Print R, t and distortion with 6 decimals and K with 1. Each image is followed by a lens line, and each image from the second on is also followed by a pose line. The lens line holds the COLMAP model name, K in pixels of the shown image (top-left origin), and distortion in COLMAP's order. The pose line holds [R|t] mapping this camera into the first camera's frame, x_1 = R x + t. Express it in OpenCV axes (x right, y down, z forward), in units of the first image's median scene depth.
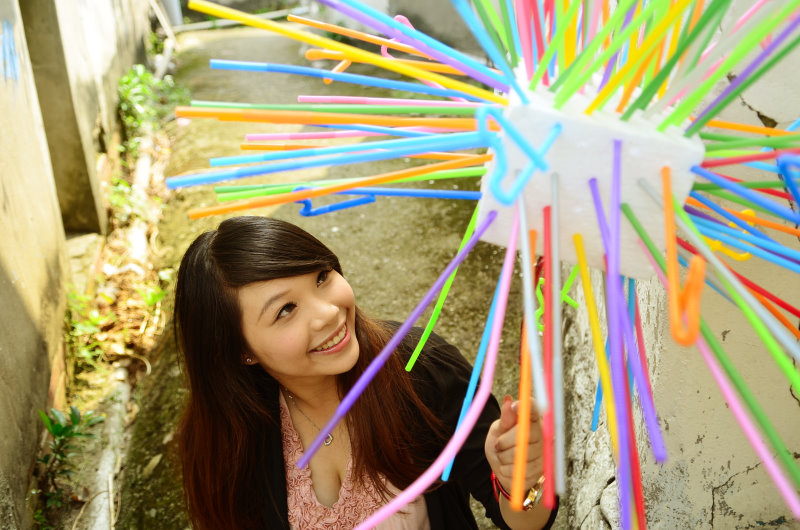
lens RADIAL K [[767.2, 0, 400.0], [0, 767.2, 265.0], [0, 0, 1]] dist [-0.010688, -0.002917]
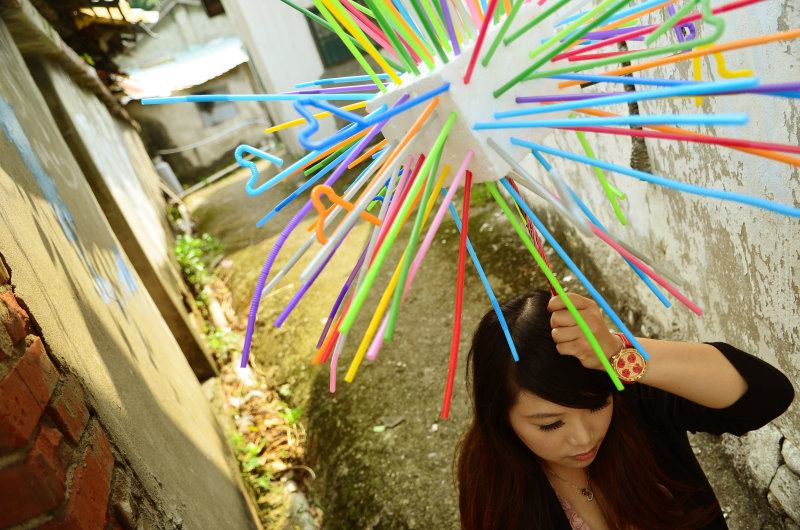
lens RADIAL K [[575.9, 0, 400.0], [0, 575.9, 265.0], [0, 0, 1]] dist [-0.005075, -0.006605]
pose [[0.934505, -0.353281, 0.043505, -0.102882], [0.355192, 0.933493, -0.049277, -0.064333], [-0.023203, 0.061502, 0.997837, 0.063332]]
